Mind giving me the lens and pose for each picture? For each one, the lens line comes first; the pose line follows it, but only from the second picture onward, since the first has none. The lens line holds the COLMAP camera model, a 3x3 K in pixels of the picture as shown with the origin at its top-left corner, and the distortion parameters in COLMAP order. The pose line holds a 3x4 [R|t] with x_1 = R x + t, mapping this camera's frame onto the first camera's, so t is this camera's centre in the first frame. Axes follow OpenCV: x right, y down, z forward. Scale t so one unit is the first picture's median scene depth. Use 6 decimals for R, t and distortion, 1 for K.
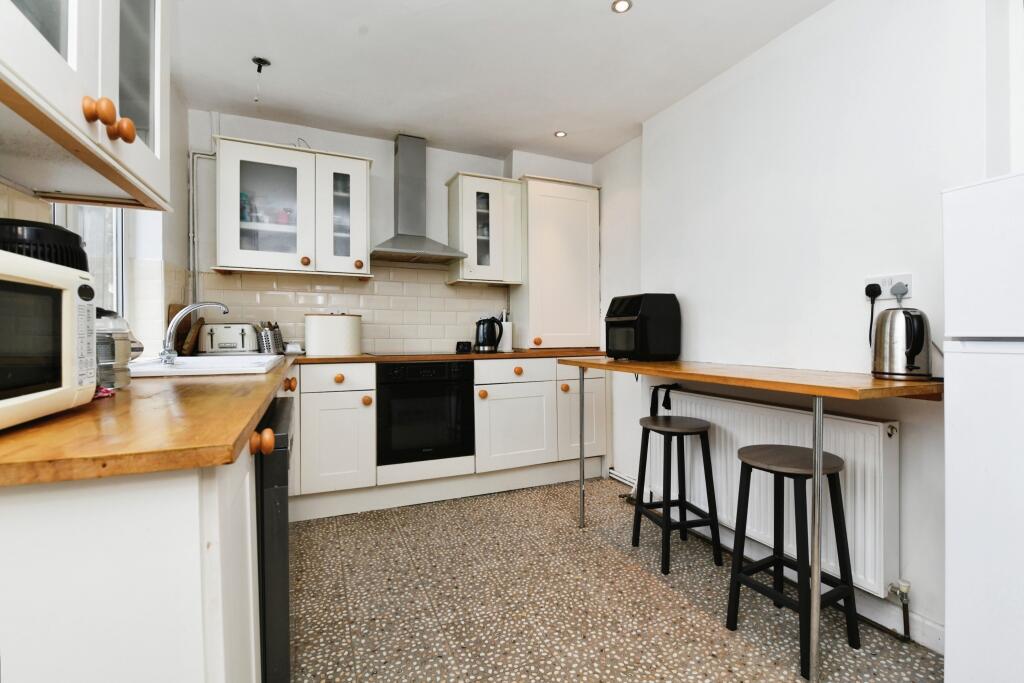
lens RADIAL K [[488.3, 0, 514.4], [0, 488.3, 336.3], [0, 0, 1]] dist [-0.011456, -0.000851]
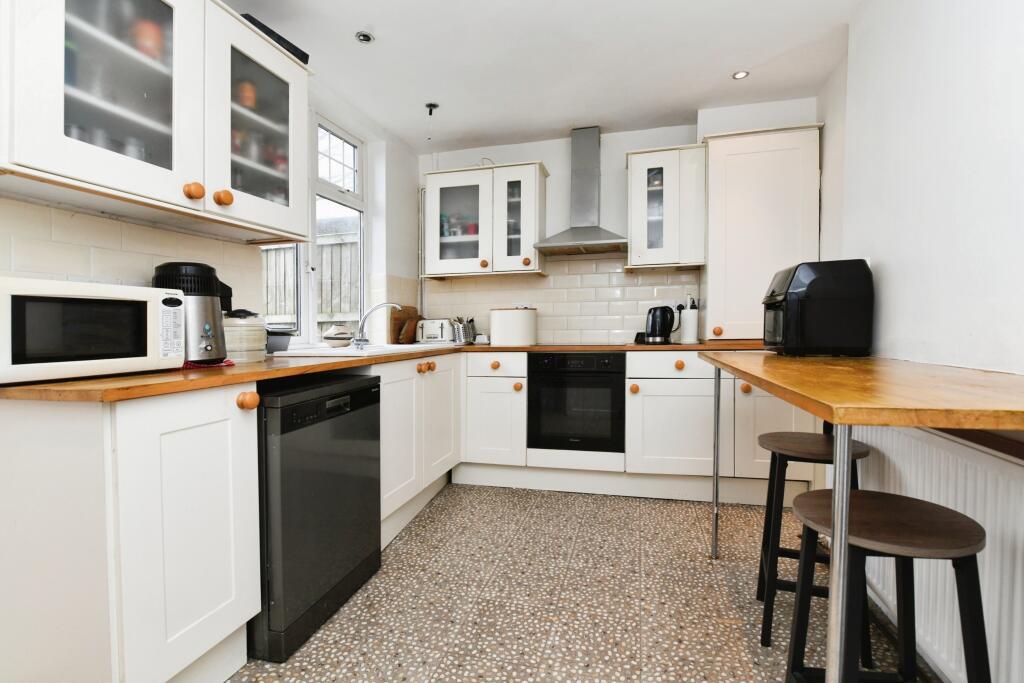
lens RADIAL K [[488.3, 0, 514.4], [0, 488.3, 336.3], [0, 0, 1]] dist [-0.011456, -0.000851]
pose [[0.764015, -0.002001, -0.645195, 0.377196], [0.011677, 0.999874, 0.010726, 0.007020], [0.645093, -0.015728, 0.763942, 0.155748]]
